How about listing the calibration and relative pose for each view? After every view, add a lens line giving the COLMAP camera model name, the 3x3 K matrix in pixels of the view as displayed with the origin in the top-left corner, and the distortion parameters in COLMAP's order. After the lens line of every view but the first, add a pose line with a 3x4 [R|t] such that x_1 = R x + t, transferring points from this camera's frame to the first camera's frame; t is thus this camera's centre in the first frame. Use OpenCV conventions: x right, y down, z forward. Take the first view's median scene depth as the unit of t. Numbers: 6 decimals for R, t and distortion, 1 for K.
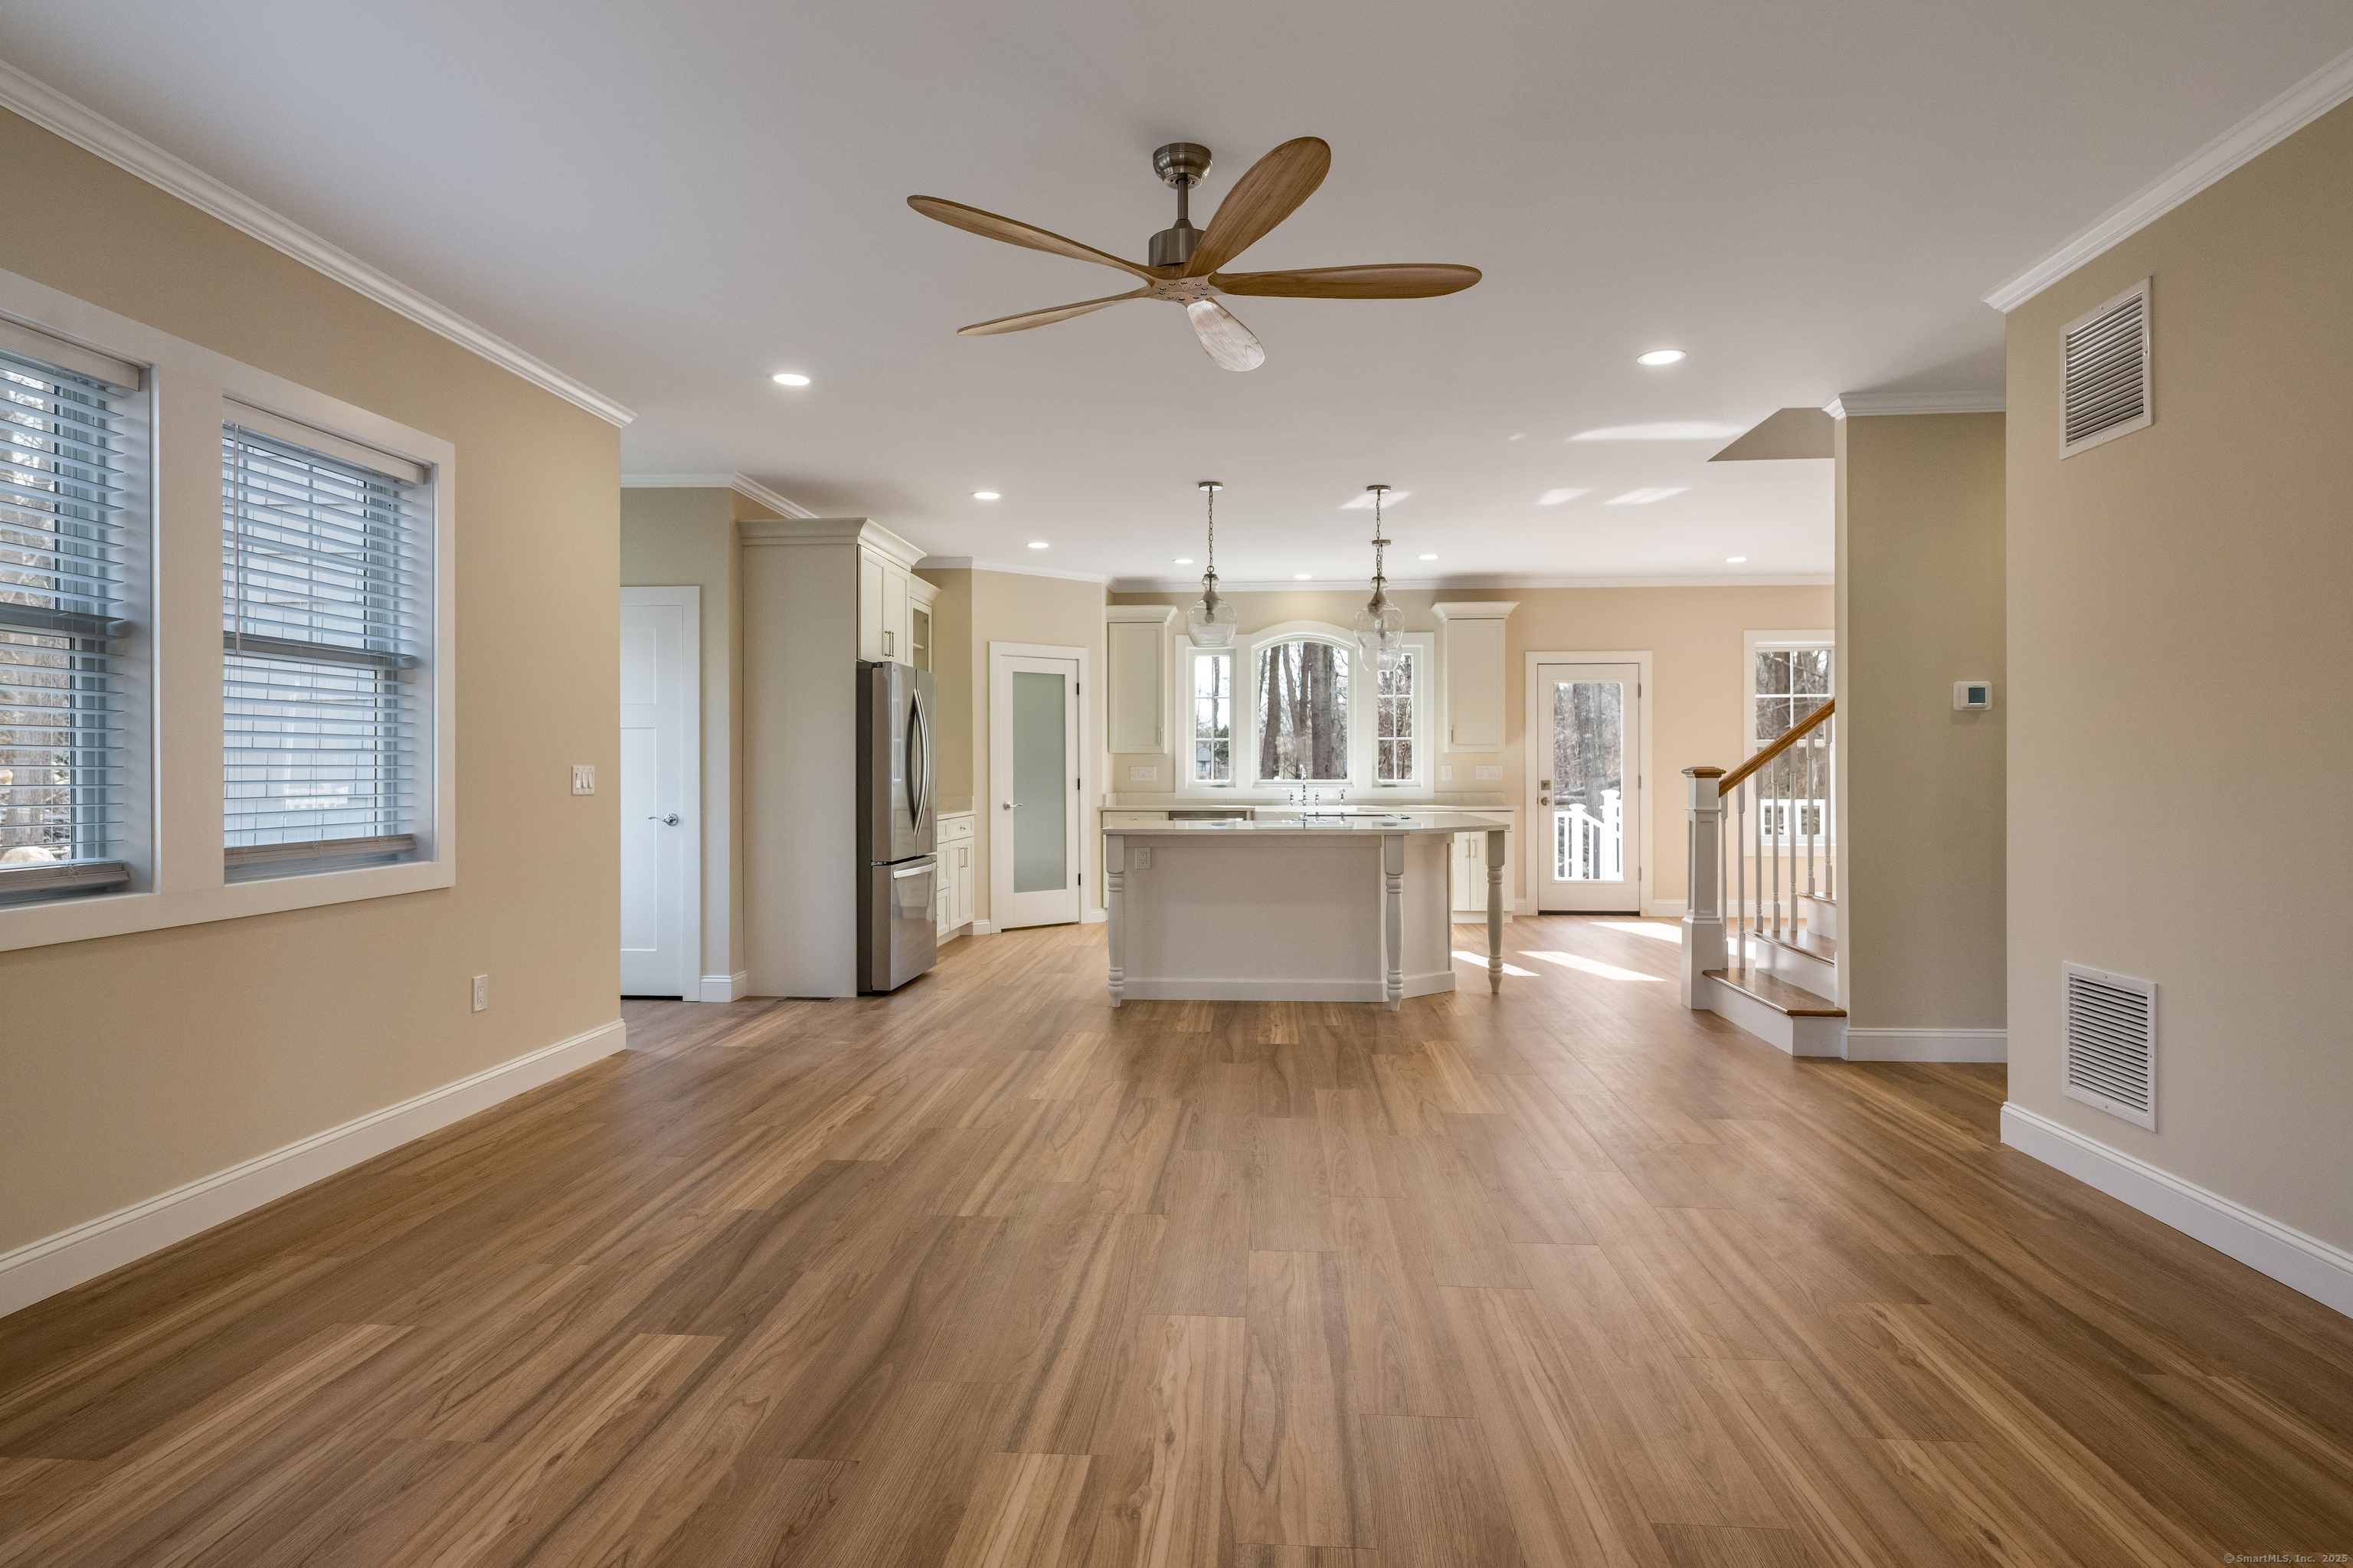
lens RADIAL K [[1250.7, 0, 1184.2], [0, 1250.7, 772.8], [0, 0, 1]] dist [0.001406, -0.000128]
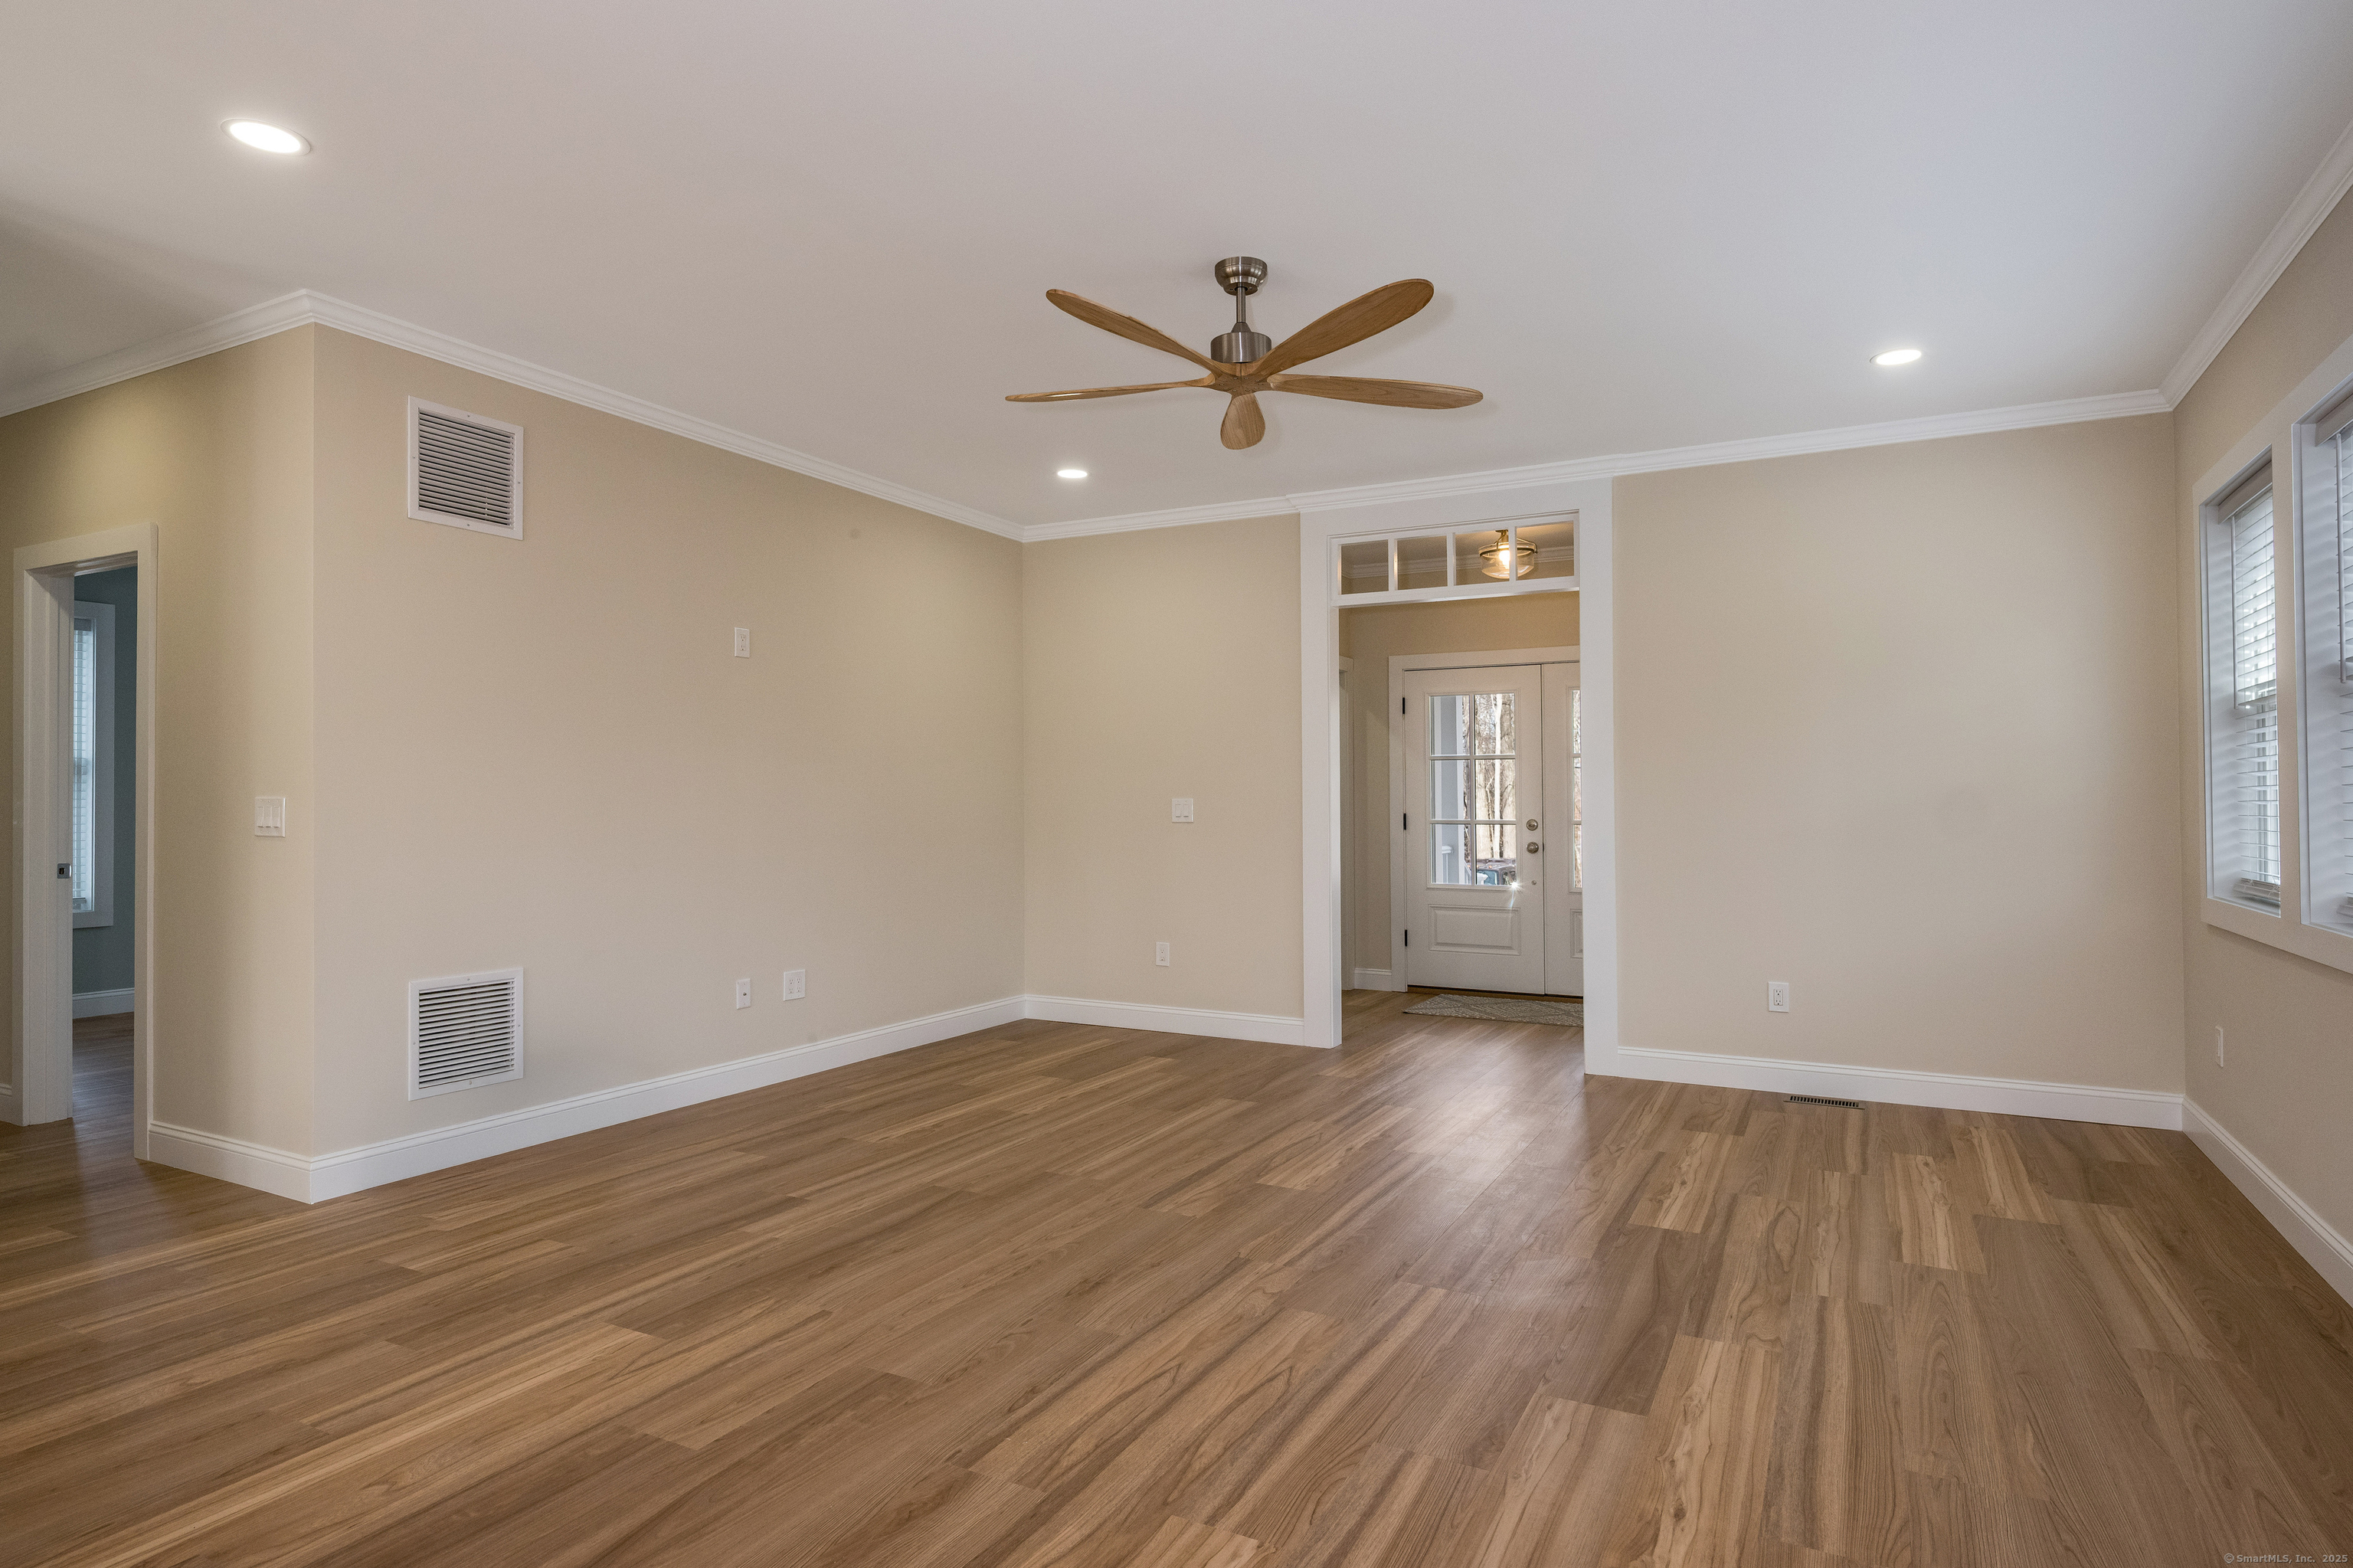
lens RADIAL K [[1271.0, 0, 1176.5], [0, 1271.0, 784.0], [0, 0, 1]] dist [-0.000220, -0.001188]
pose [[-0.910894, 0.006339, 0.412592, -0.200615], [0.001708, 0.999931, -0.011592, -0.002745], [-0.412637, -0.009854, -0.910842, 1.002299]]
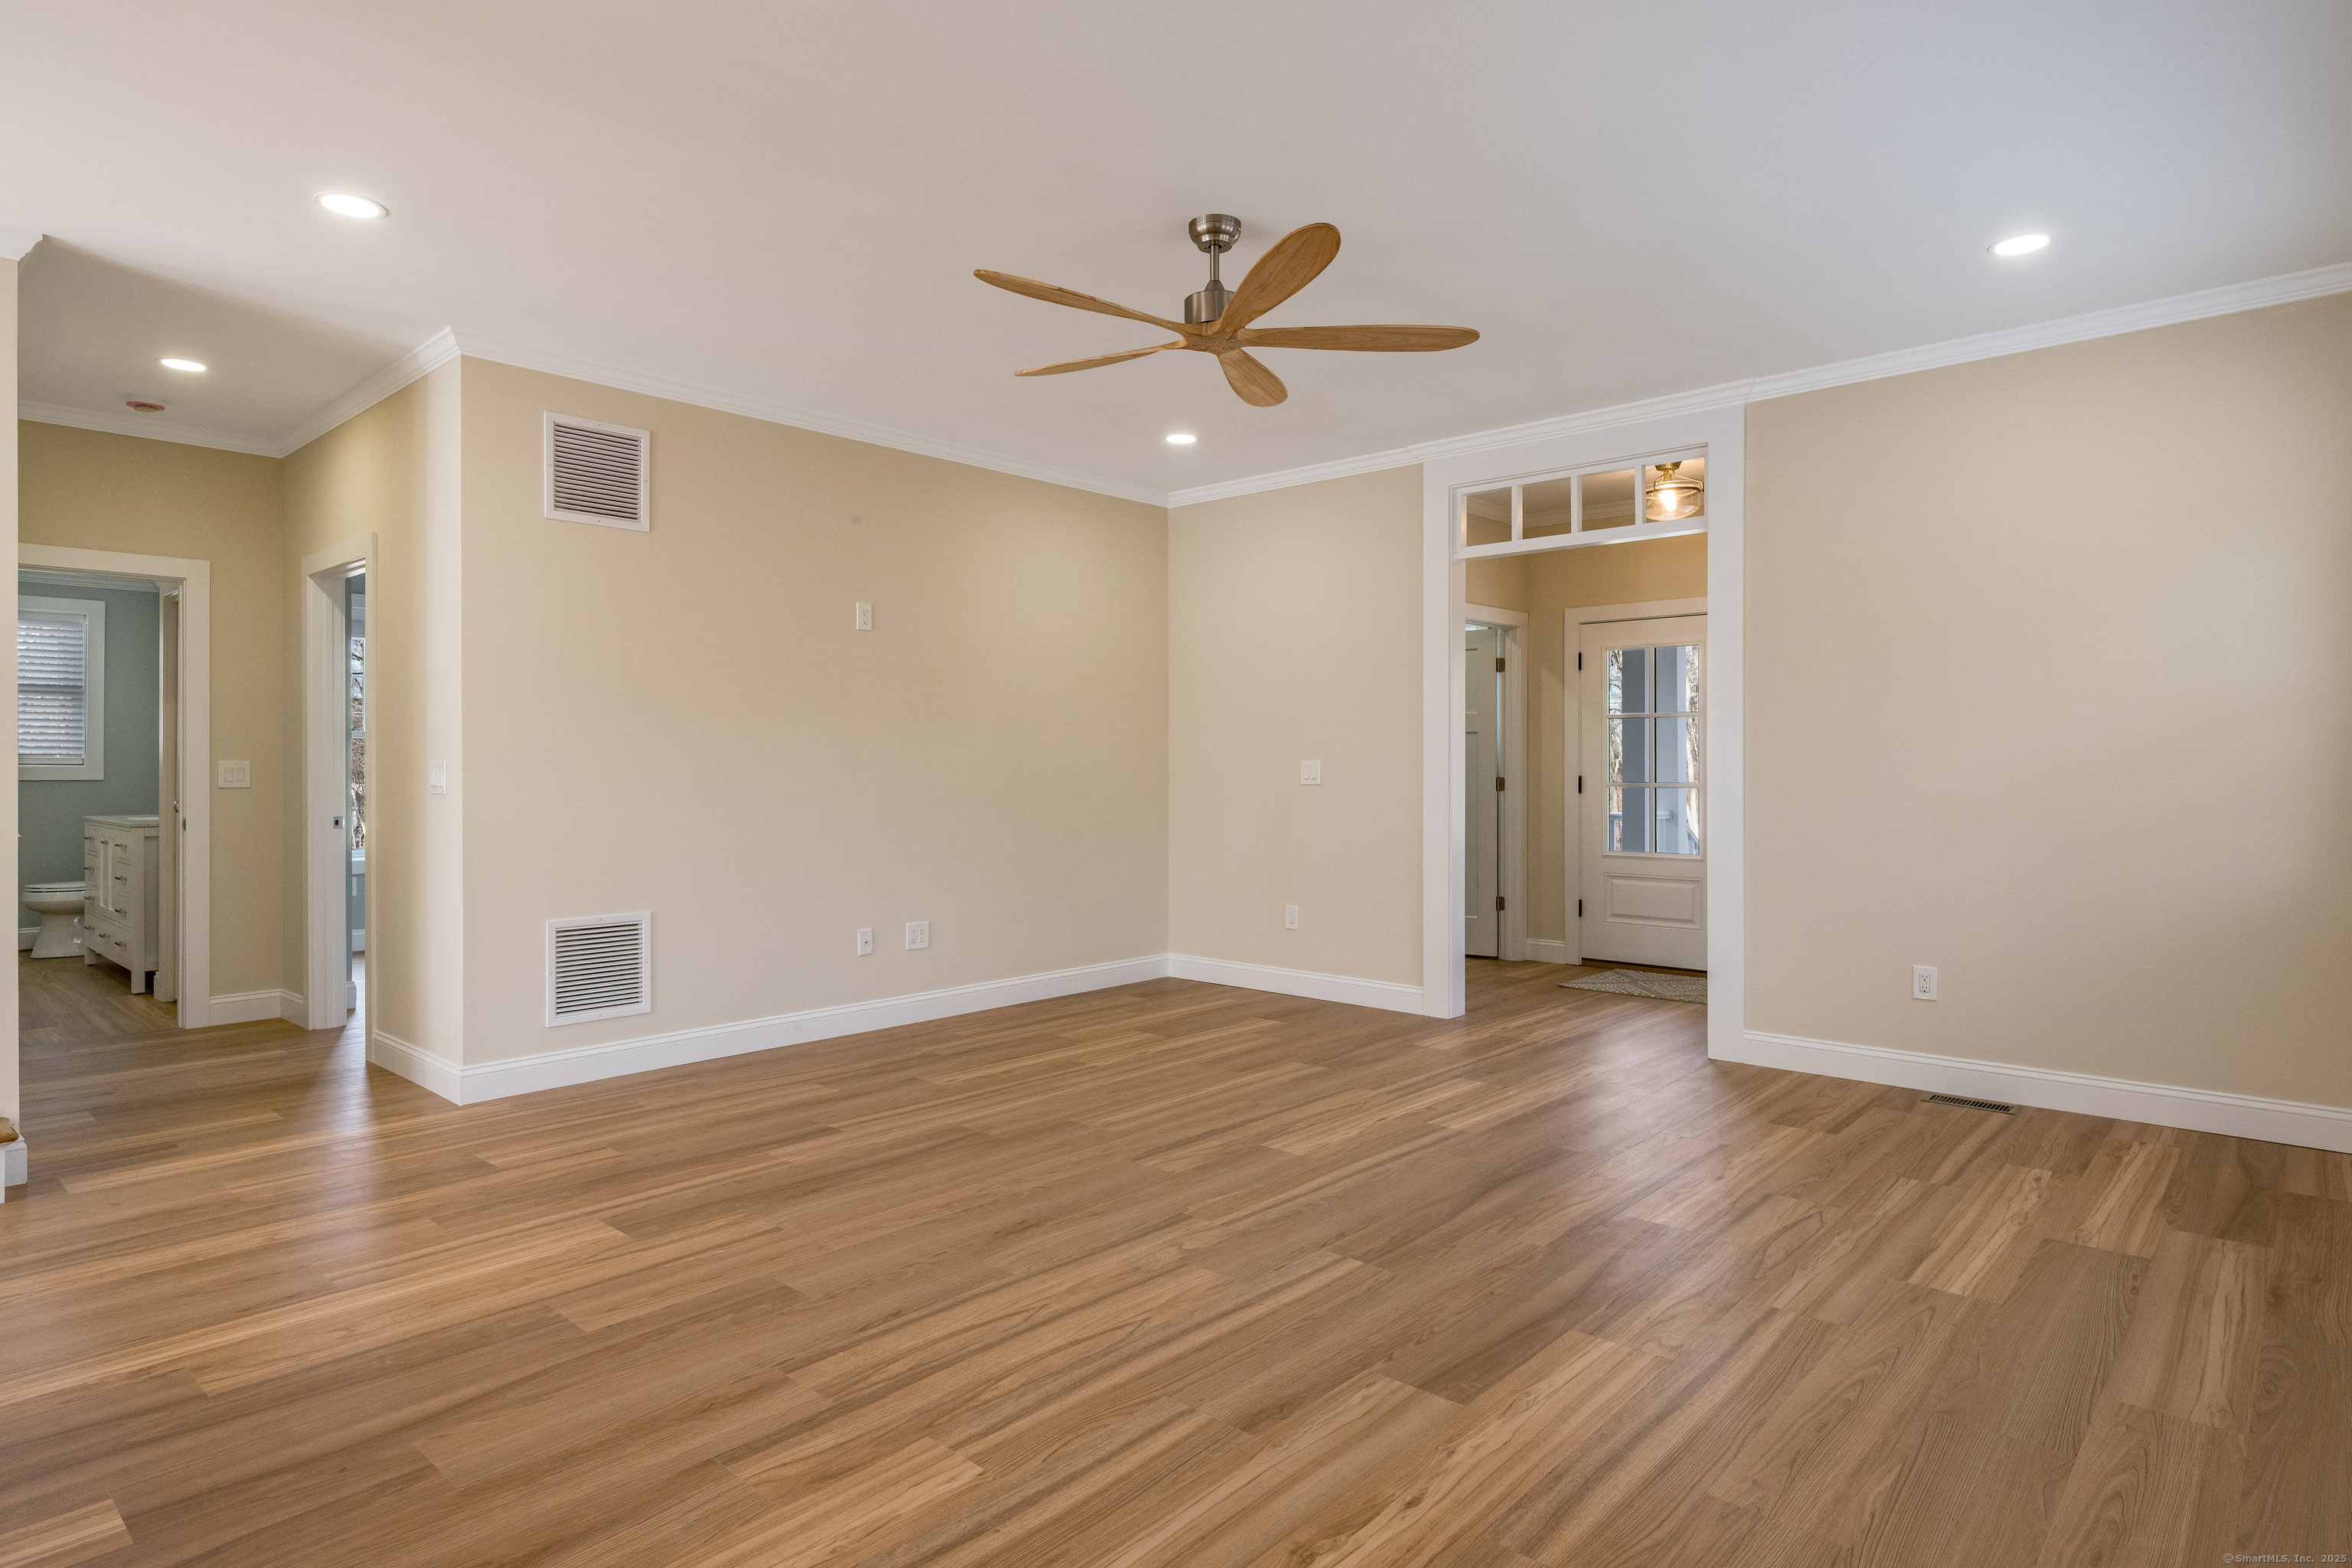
lens RADIAL K [[1279.5, 0, 1176.8], [0, 1279.5, 770.4], [0, 0, 1]] dist [-0.000165, -0.001704]
pose [[-0.782071, -0.000589, 0.623189, -0.334894], [0.004093, 0.999973, 0.006082, -0.001724], [-0.623176, 0.007308, -0.782048, 0.931231]]
